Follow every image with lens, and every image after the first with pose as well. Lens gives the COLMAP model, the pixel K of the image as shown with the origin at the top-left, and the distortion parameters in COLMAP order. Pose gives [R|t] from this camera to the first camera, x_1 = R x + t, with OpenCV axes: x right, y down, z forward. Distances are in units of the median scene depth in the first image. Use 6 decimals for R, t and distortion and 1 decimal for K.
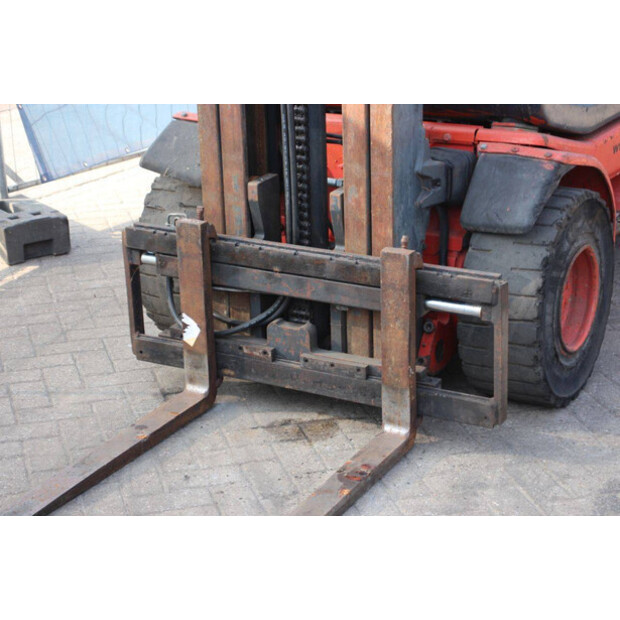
lens RADIAL K [[1457.1, 0, 310.1], [0, 1457.1, 312.3], [0, 0, 1]] dist [0.406964, 0.000000]
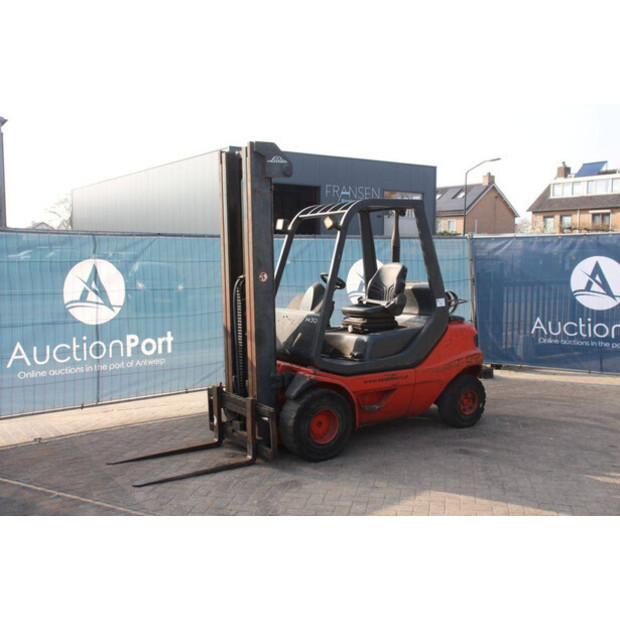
lens RADIAL K [[671.4, 0, 312.8], [0, 671.4, 308.1], [0, 0, 1]] dist [-0.032297, 0.000000]
pose [[0.892997, 0.048820, -0.447407, 0.803505], [-0.160567, 0.963240, -0.215376, 0.060837], [0.420446, 0.264169, 0.868009, -0.274891]]
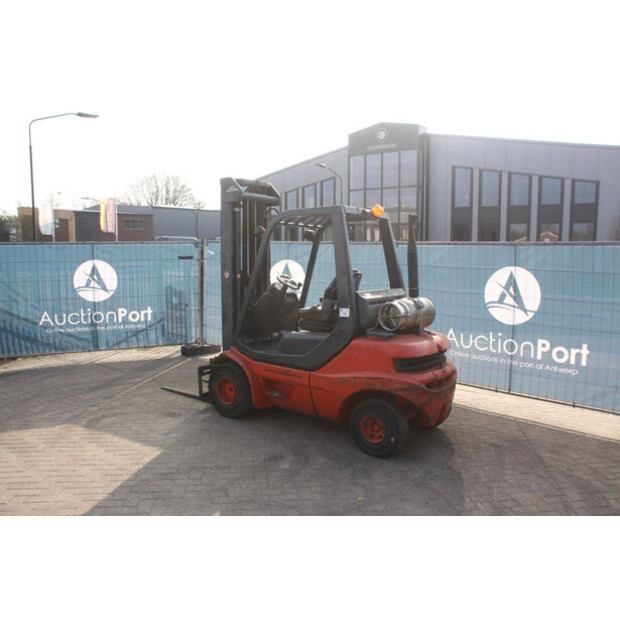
lens RADIAL K [[506.9, 0, 311.6], [0, 506.9, 305.6], [0, 0, 1]] dist [-0.163737, 0.129724]
pose [[-0.143152, 0.114589, -0.983045, 1.513329], [-0.337305, 0.928159, 0.157310, -0.533975], [0.930448, 0.354105, -0.094216, 1.324178]]
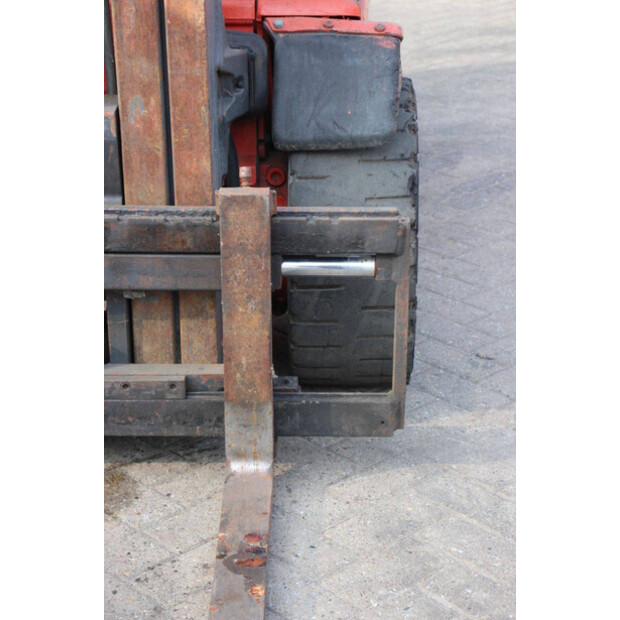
lens RADIAL K [[1457.1, 0, 308.6], [0, 1457.1, 313.1], [0, 0, 1]] dist [0.406964, 0.000000]
pose [[0.881594, -0.158900, 0.444457, -0.196225], [0.139464, 0.987280, 0.076336, -0.033041], [-0.450934, -0.005312, 0.892542, 0.404084]]
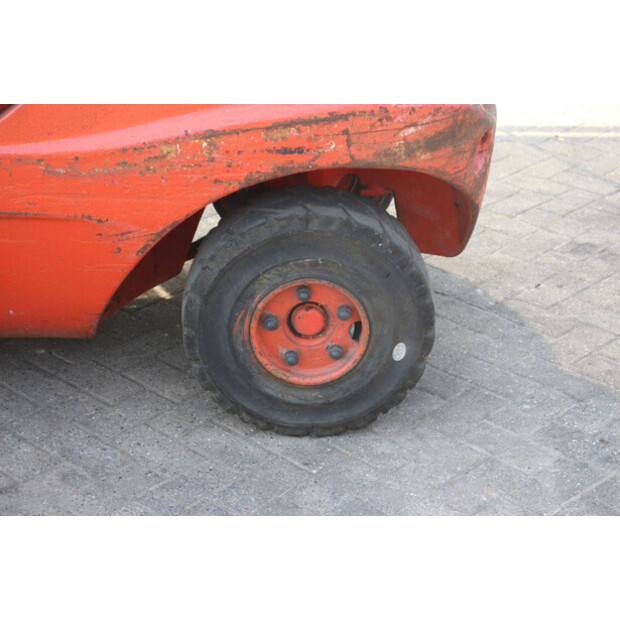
lens RADIAL K [[1457.1, 0, 310.6], [0, 1457.1, 308.6], [0, 0, 1]] dist [0.406964, 0.000000]
pose [[0.526757, 0.393057, -0.753679, 0.991336], [-0.286762, 0.916859, 0.277736, -0.370436], [0.800184, 0.069828, 0.595676, 0.978201]]
